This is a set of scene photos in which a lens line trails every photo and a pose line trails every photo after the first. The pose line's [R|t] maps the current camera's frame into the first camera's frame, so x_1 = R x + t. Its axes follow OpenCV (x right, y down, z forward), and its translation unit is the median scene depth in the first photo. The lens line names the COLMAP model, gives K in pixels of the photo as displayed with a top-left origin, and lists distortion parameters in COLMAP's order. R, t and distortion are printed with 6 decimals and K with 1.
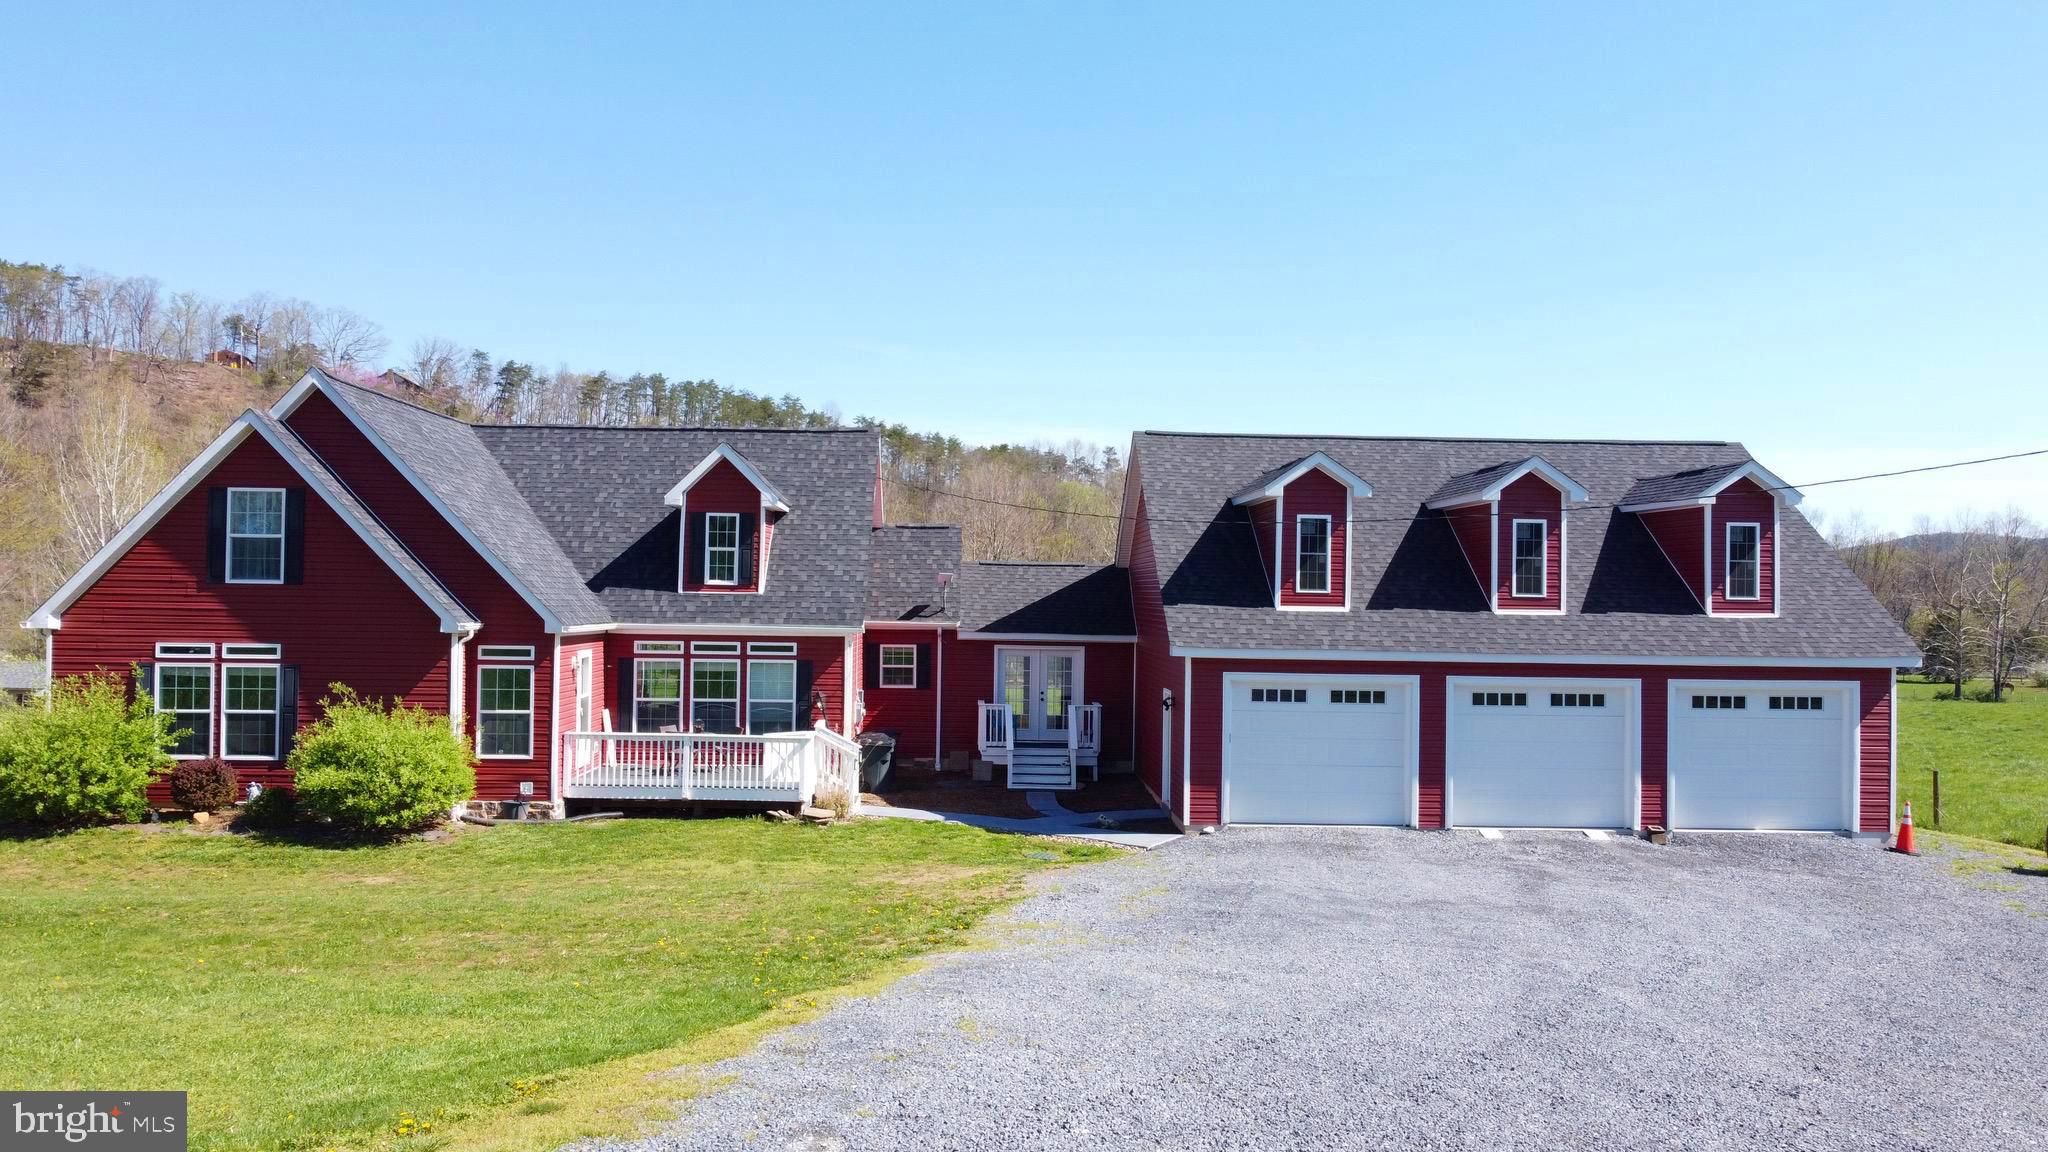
lens RADIAL K [[1554.3, 0, 1024.2], [0, 1554.3, 568.3], [0, 0, 1]] dist [-0.003489, -0.004798]
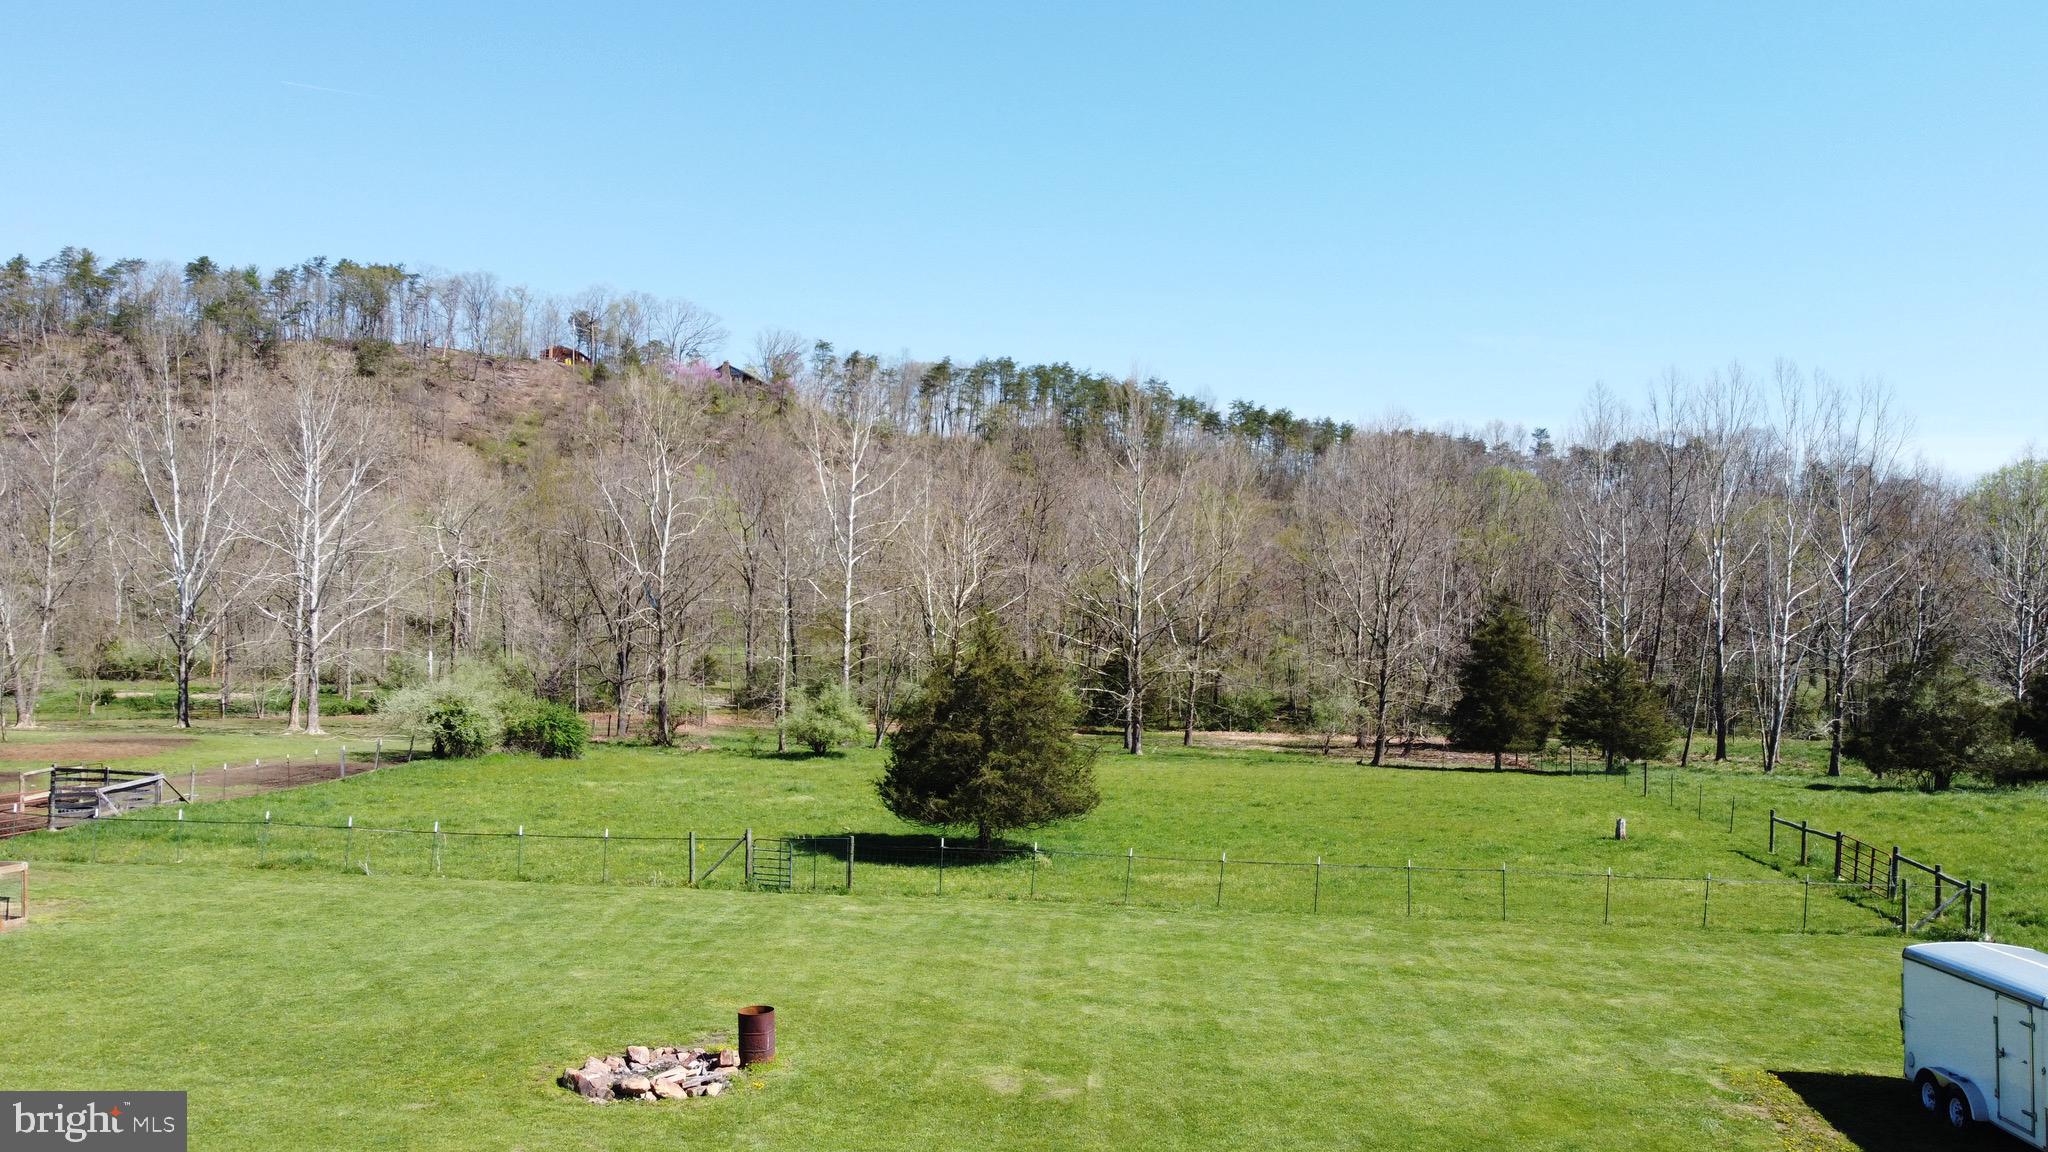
lens RADIAL K [[1554.3, 0, 1009.5], [0, 1554.3, 569.9], [0, 0, 1]] dist [-0.003489, -0.004798]
pose [[0.965202, -0.001533, -0.261500, -0.001827], [0.000273, 0.999988, -0.004855, 0.000999], [0.261504, 0.004614, 0.965191, 0.161257]]
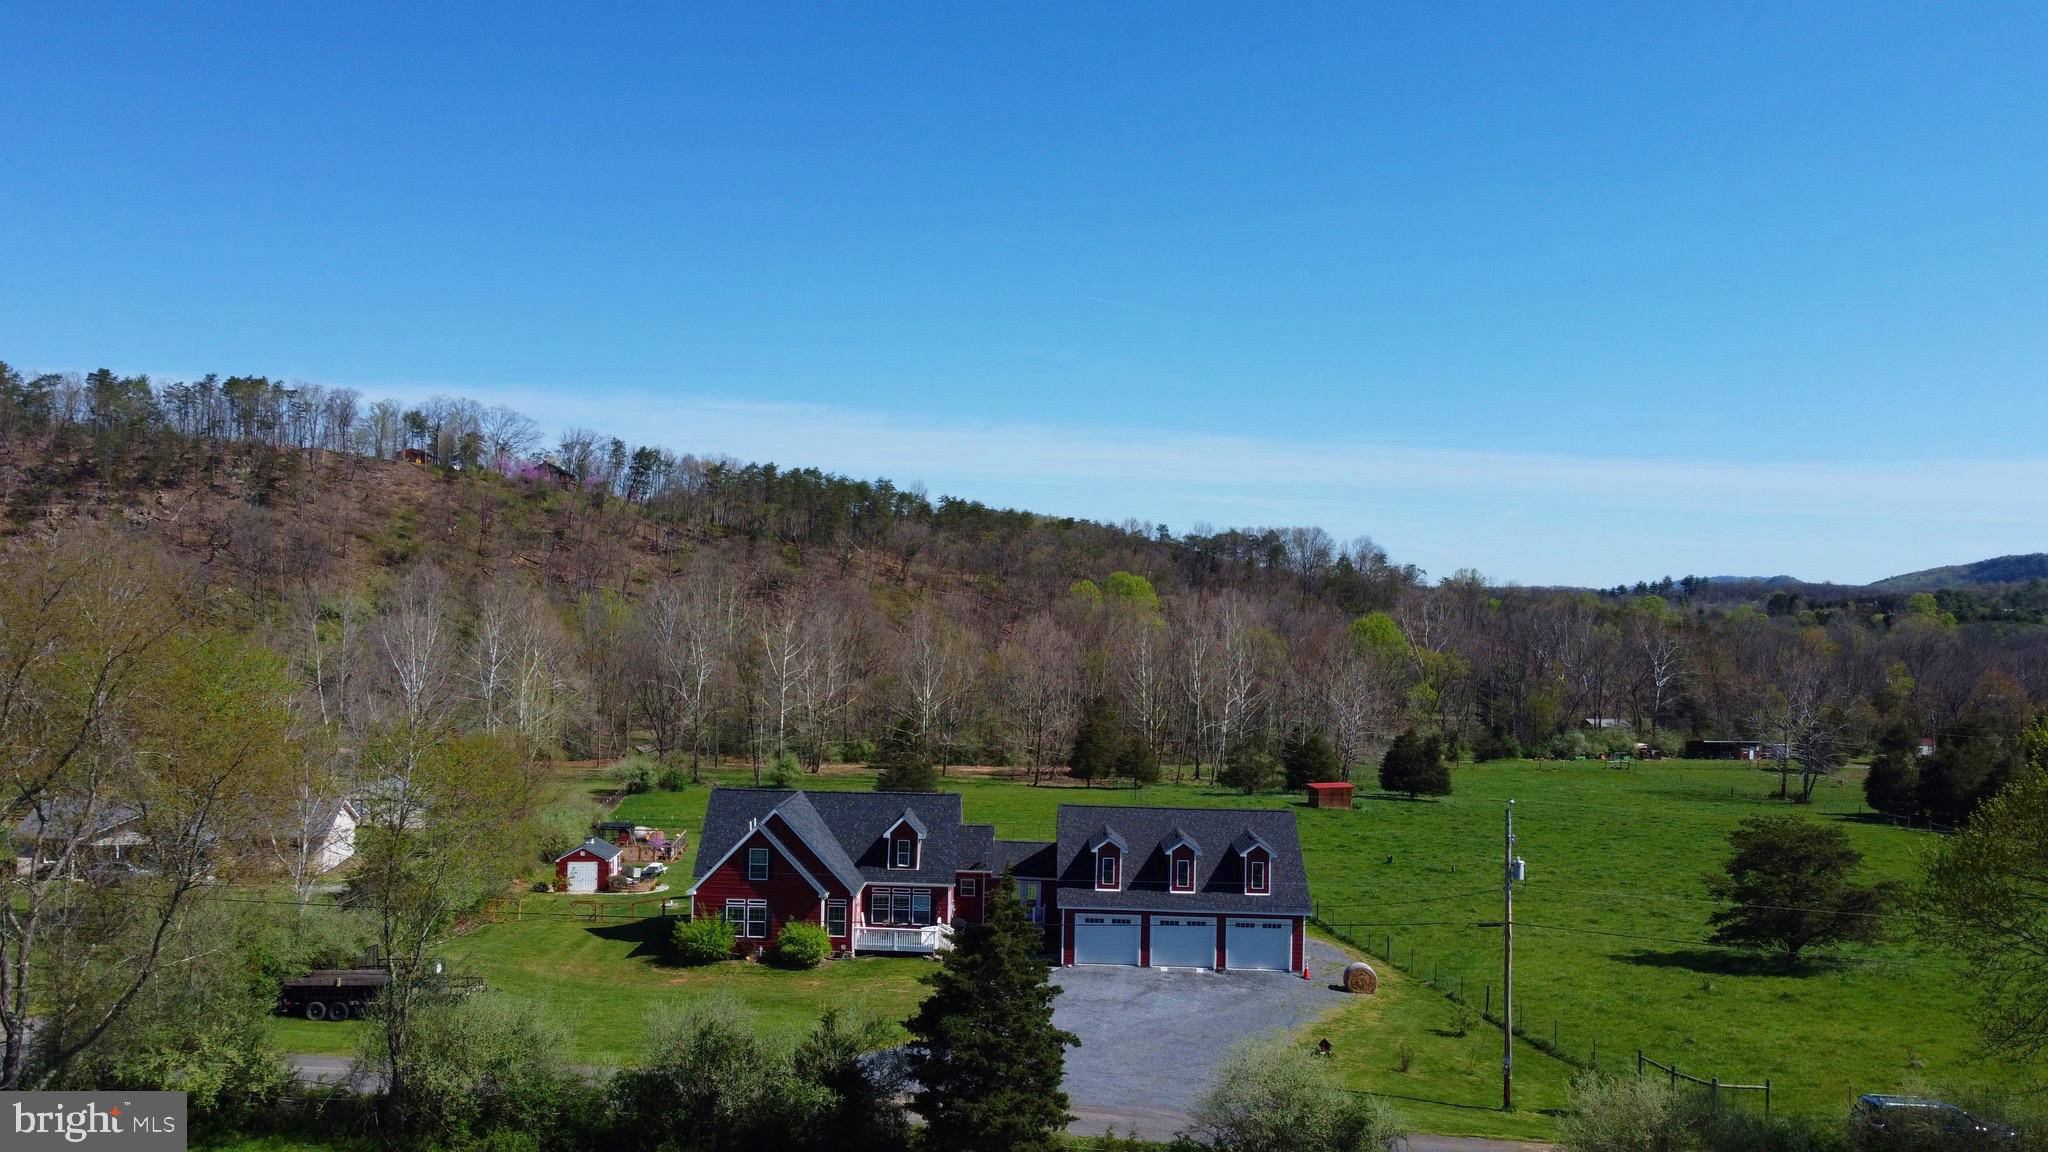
lens RADIAL K [[1554.3, 0, 1023.0], [0, 1554.3, 568.1], [0, 0, 1]] dist [-0.003489, -0.004798]
pose [[0.998622, 0.008704, -0.051756, 0.014782], [-0.008987, 0.999946, -0.005233, -0.048460], [0.051708, 0.005691, 0.998646, -0.166717]]
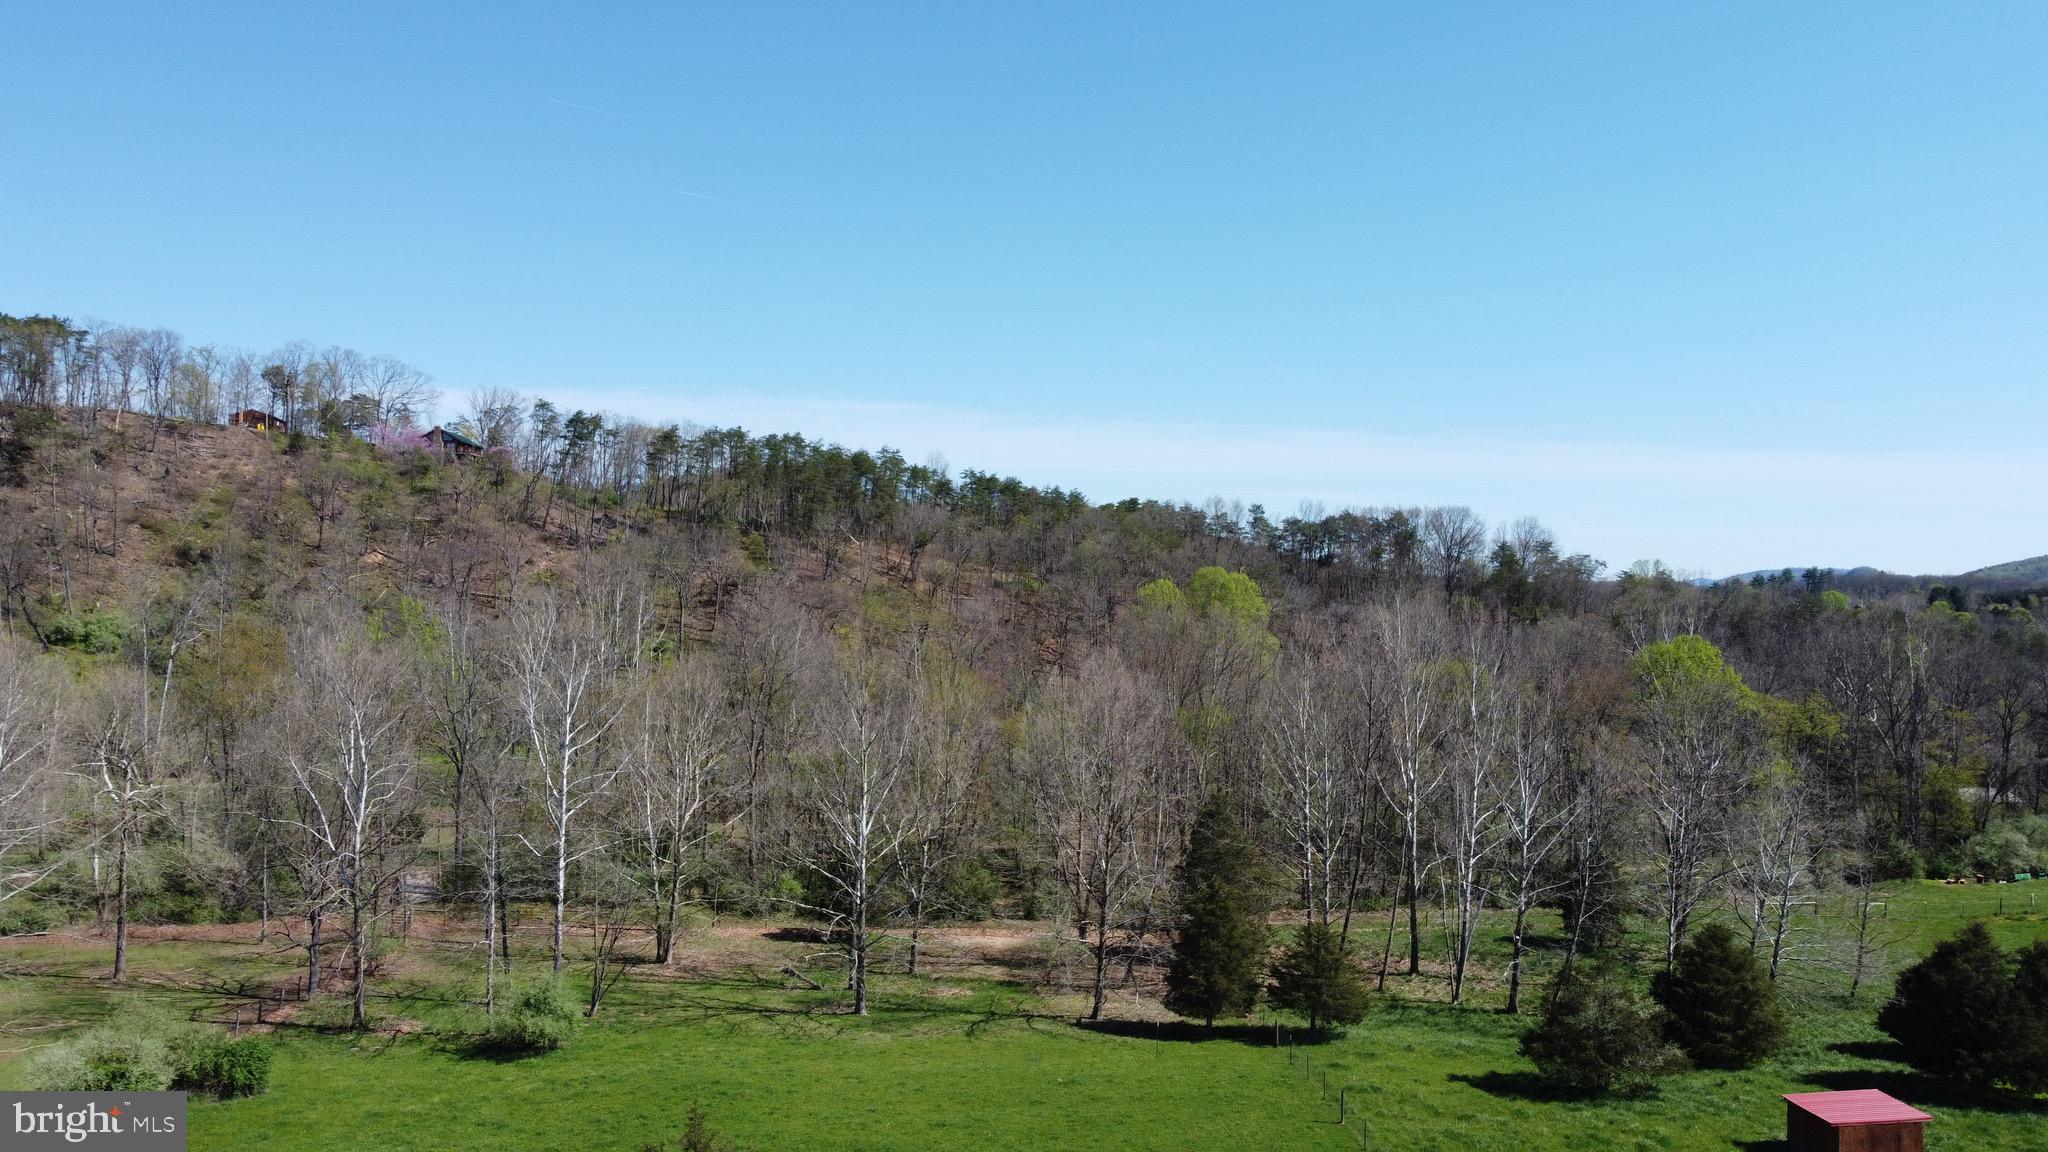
lens RADIAL K [[1554.3, 0, 1009.7], [0, 1554.3, 578.0], [0, 0, 1]] dist [-0.003489, -0.004798]
pose [[0.995563, 0.001301, -0.094084, -0.000103], [-0.001070, 0.999996, 0.002504, -0.048525], [0.094087, -0.002392, 0.995561, 0.162757]]
